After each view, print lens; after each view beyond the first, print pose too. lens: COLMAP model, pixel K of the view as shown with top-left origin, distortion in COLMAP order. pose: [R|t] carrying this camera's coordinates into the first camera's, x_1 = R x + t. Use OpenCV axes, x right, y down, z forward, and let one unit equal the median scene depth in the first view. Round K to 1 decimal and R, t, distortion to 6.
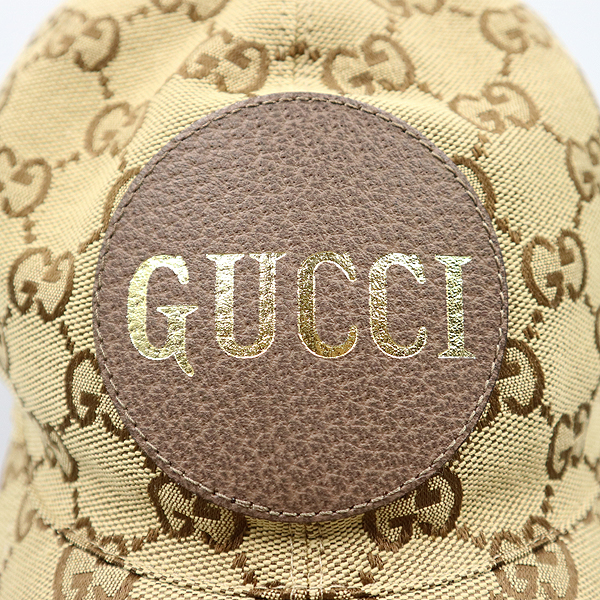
lens RADIAL K [[1104.4, 0, 303.7], [0, 1104.4, 300.0], [0, 0, 1]] dist [-0.321556, 0.000000]
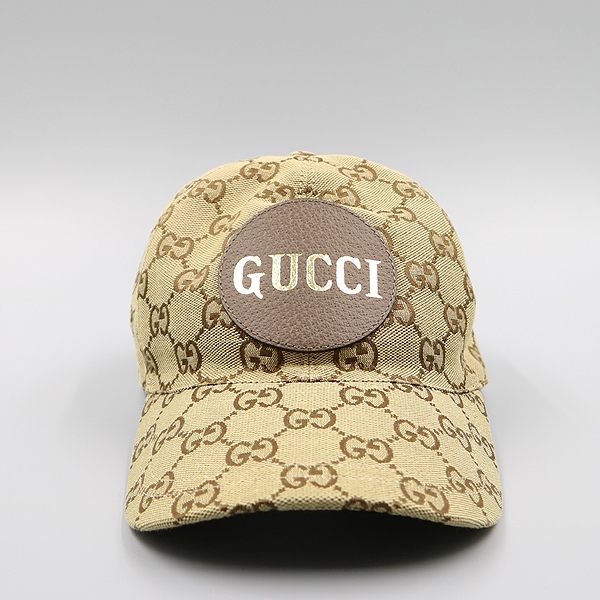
lens RADIAL K [[1104.4, 0, 299.3], [0, 1104.4, 300.0], [0, 0, 1]] dist [-0.321556, 0.000000]
pose [[0.999865, 0.010478, -0.012618, 0.009060], [-0.014054, 0.943953, -0.329781, 0.806355], [0.008455, 0.329914, 0.943973, -1.178794]]
